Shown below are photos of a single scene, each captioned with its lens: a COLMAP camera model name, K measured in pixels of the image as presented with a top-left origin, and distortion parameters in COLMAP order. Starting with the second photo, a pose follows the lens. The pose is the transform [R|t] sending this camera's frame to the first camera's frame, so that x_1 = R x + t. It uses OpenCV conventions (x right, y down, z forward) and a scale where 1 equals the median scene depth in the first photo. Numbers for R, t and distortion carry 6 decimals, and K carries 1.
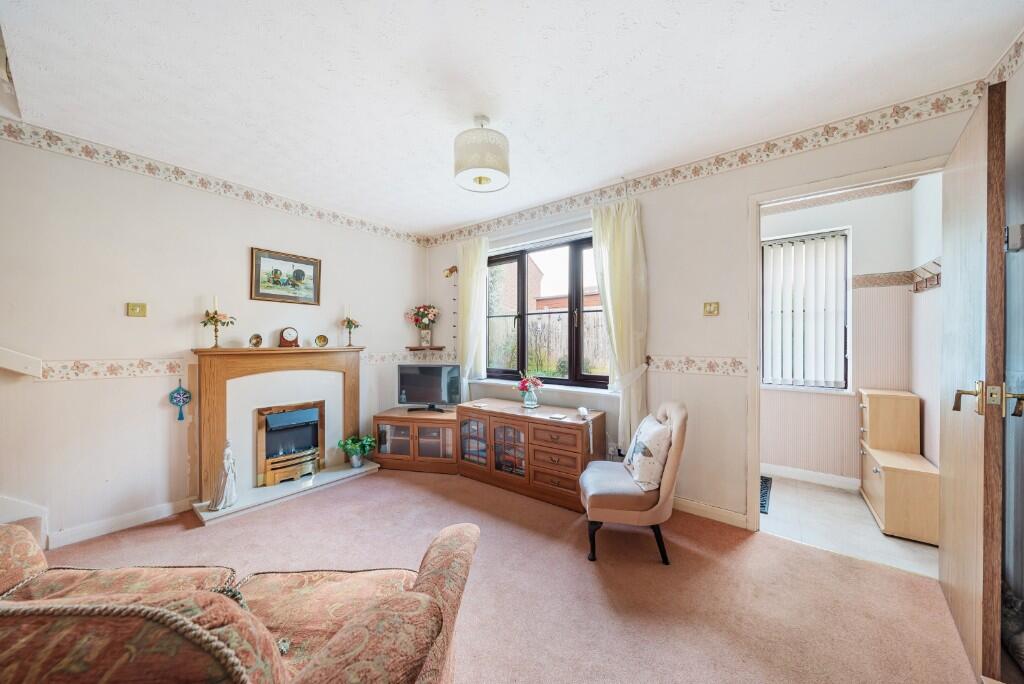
lens RADIAL K [[353.1, 0, 509.1], [0, 353.1, 342.2], [0, 0, 1]] dist [-0.000093, -0.000072]
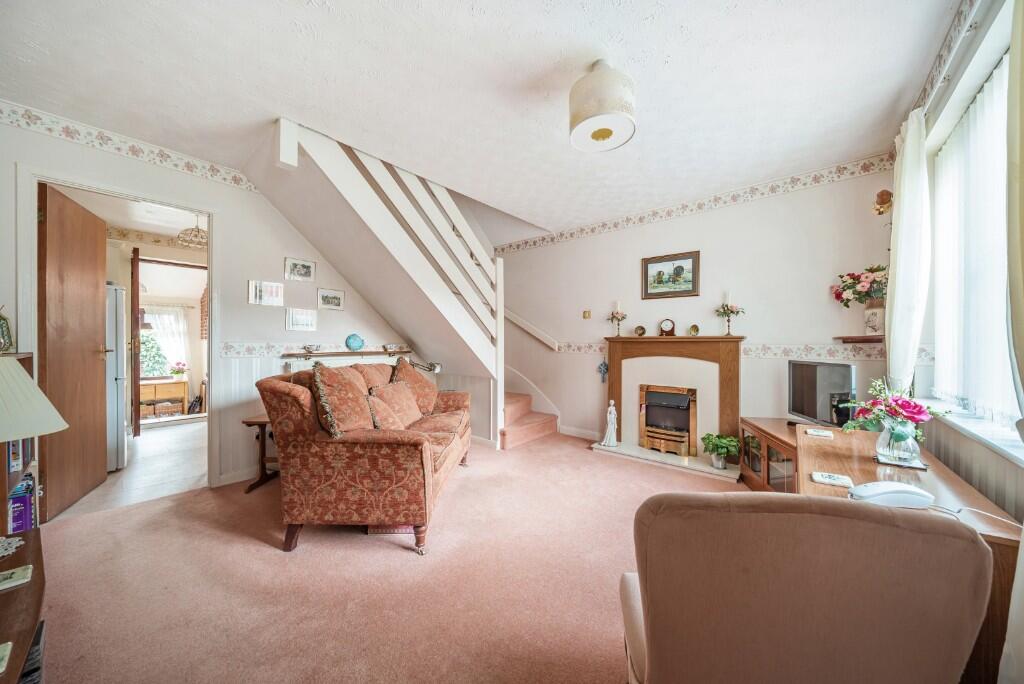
lens RADIAL K [[353.1, 0, 509.1], [0, 353.1, 342.2], [0, 0, 1]] dist [-0.000093, -0.000072]
pose [[-0.040069, 0.001382, -0.999196, 0.530680], [-0.002802, 0.999995, 0.001495, 0.031494], [0.999193, 0.002859, -0.040065, 0.525545]]
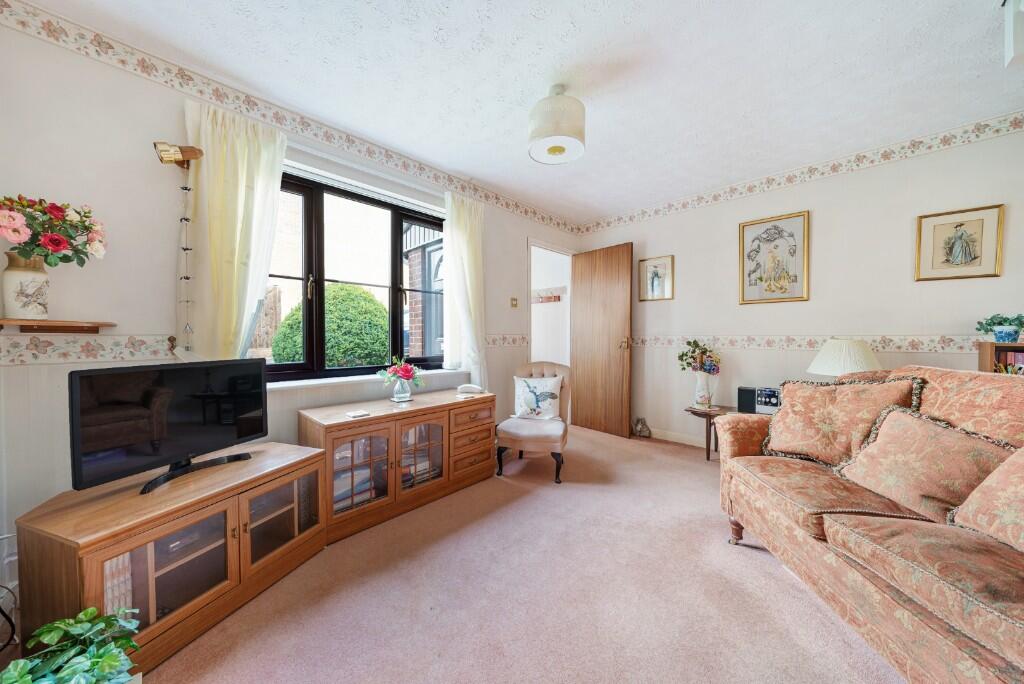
lens RADIAL K [[353.1, 0, 509.1], [0, 353.1, 342.2], [0, 0, 1]] dist [-0.000093, -0.000072]
pose [[0.094584, -0.012867, 0.995434, -0.705425], [0.007149, 0.999899, 0.012245, 0.042572], [-0.995491, 0.005958, 0.094667, 0.675028]]
